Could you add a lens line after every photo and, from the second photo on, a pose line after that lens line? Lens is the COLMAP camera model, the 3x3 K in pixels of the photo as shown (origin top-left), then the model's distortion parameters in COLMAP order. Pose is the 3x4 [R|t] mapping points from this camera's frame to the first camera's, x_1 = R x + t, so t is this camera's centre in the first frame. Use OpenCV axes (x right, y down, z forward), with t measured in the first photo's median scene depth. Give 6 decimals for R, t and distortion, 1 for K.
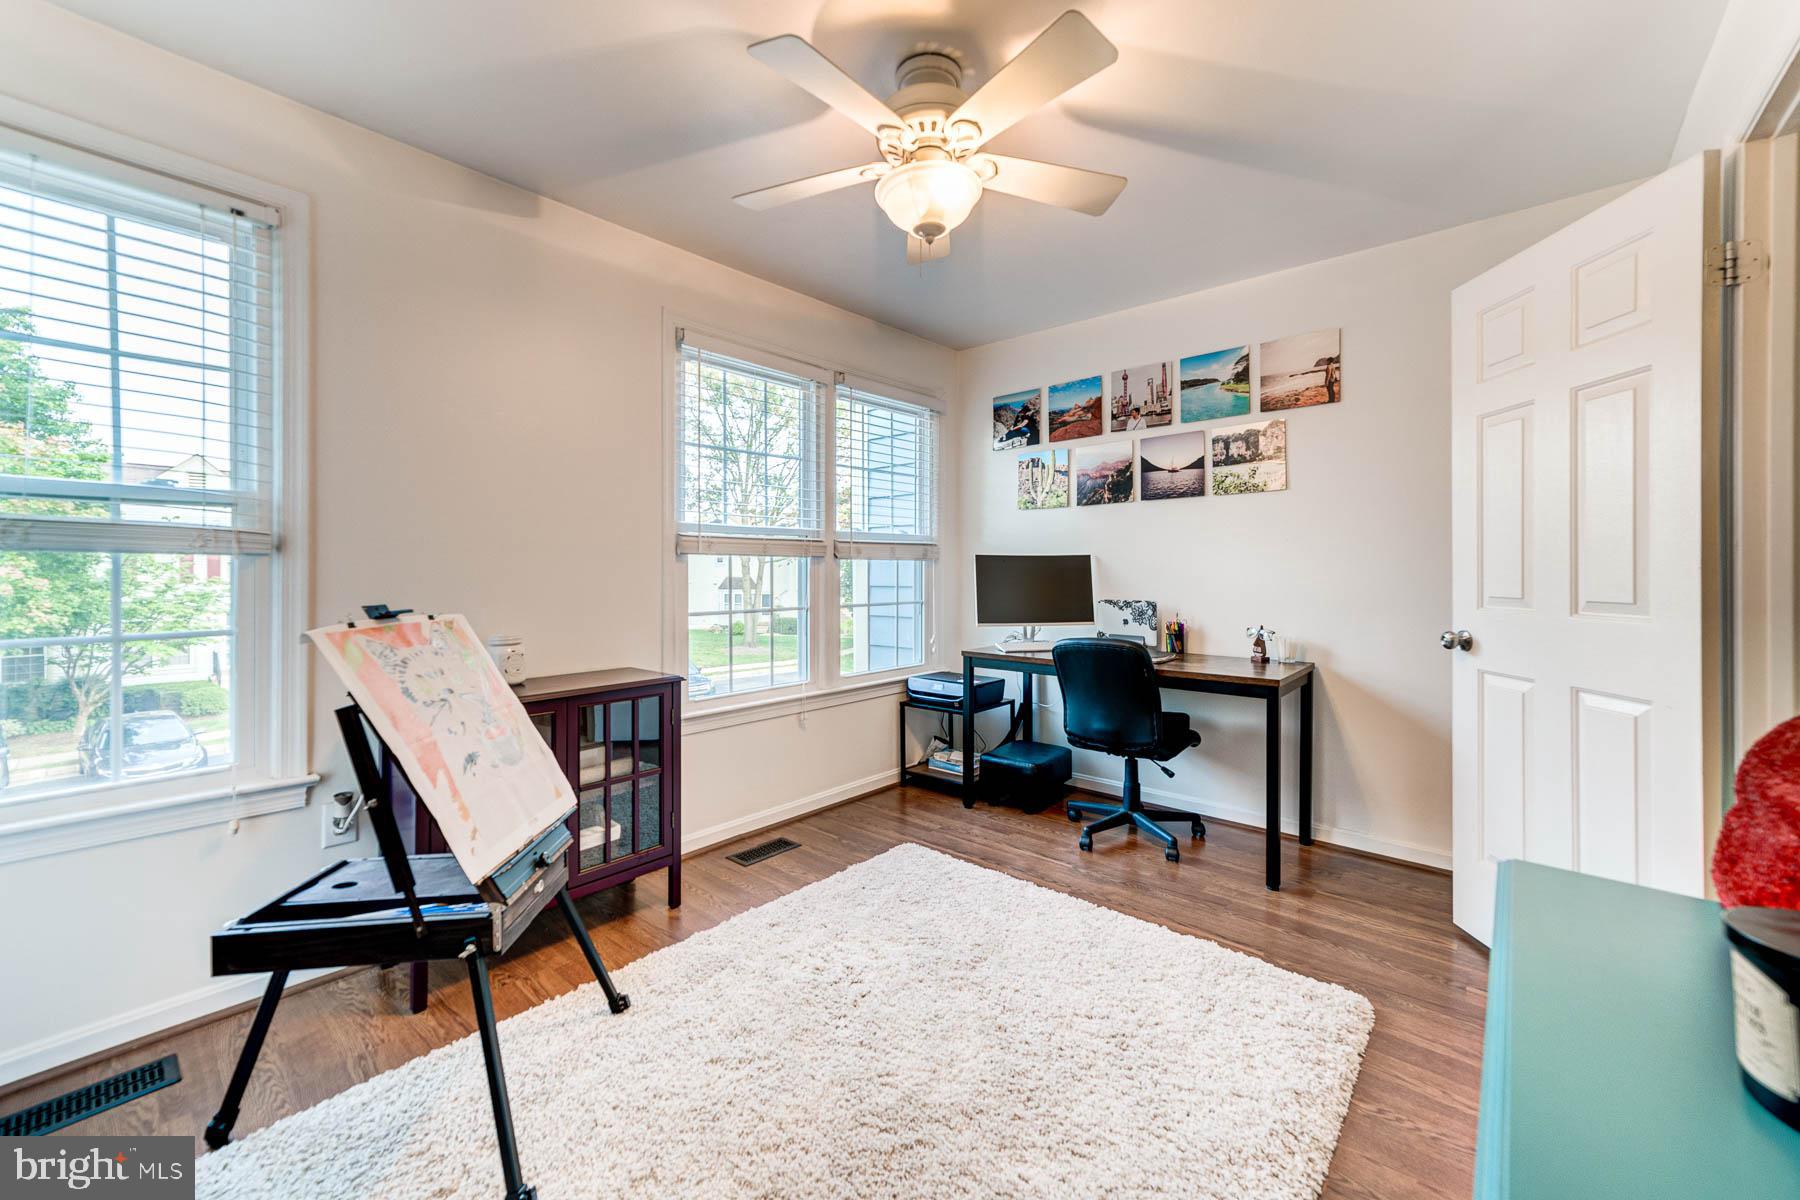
lens RADIAL K [[699.0, 0, 904.5], [0, 699.0, 583.5], [0, 0, 1]] dist [0.001712, 0.000085]
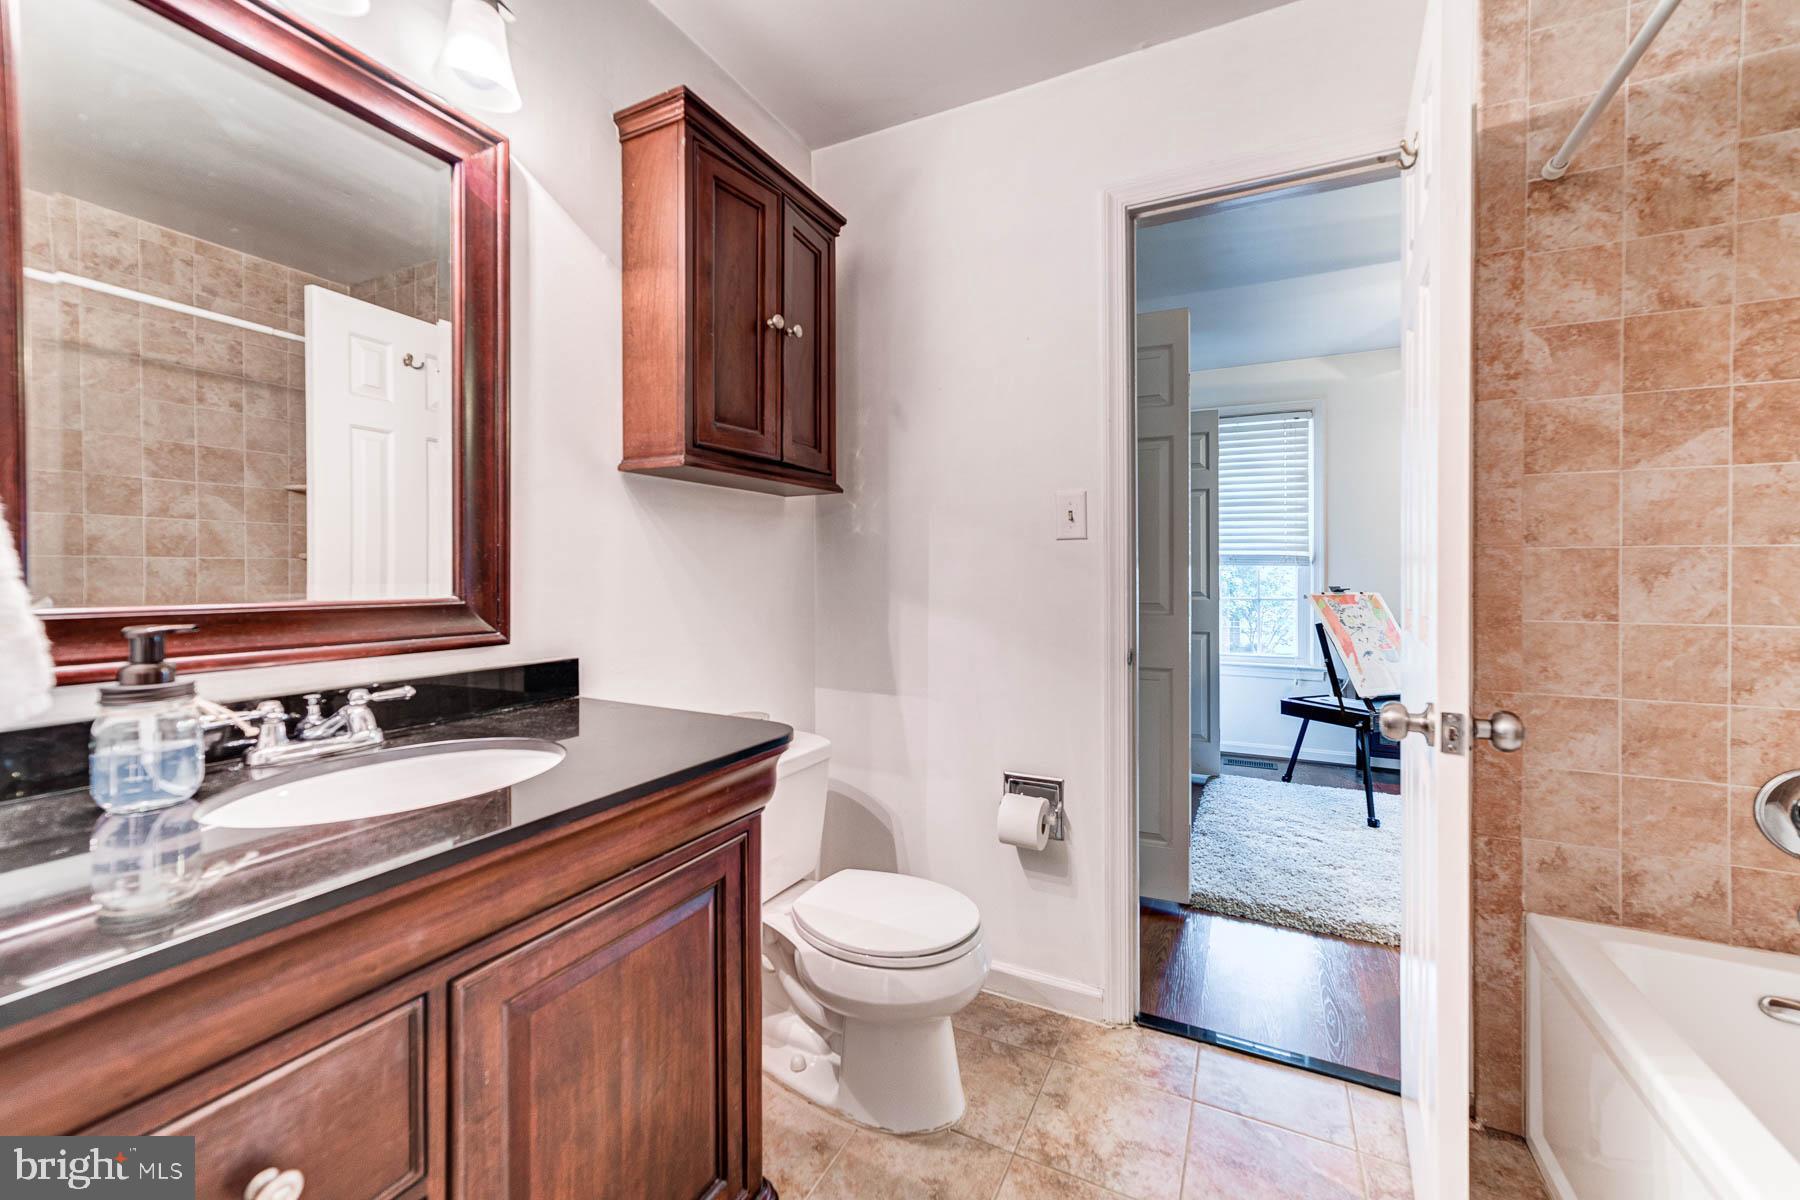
lens RADIAL K [[699.0, 0, 907.7], [0, 699.0, 583.0], [0, 0, 1]] dist [0.001712, 0.000085]
pose [[0.238692, 0.008932, -0.971054, 1.234913], [-0.007781, 0.999943, 0.007285, 0.010508], [0.971064, 0.005817, 0.238748, -1.019119]]
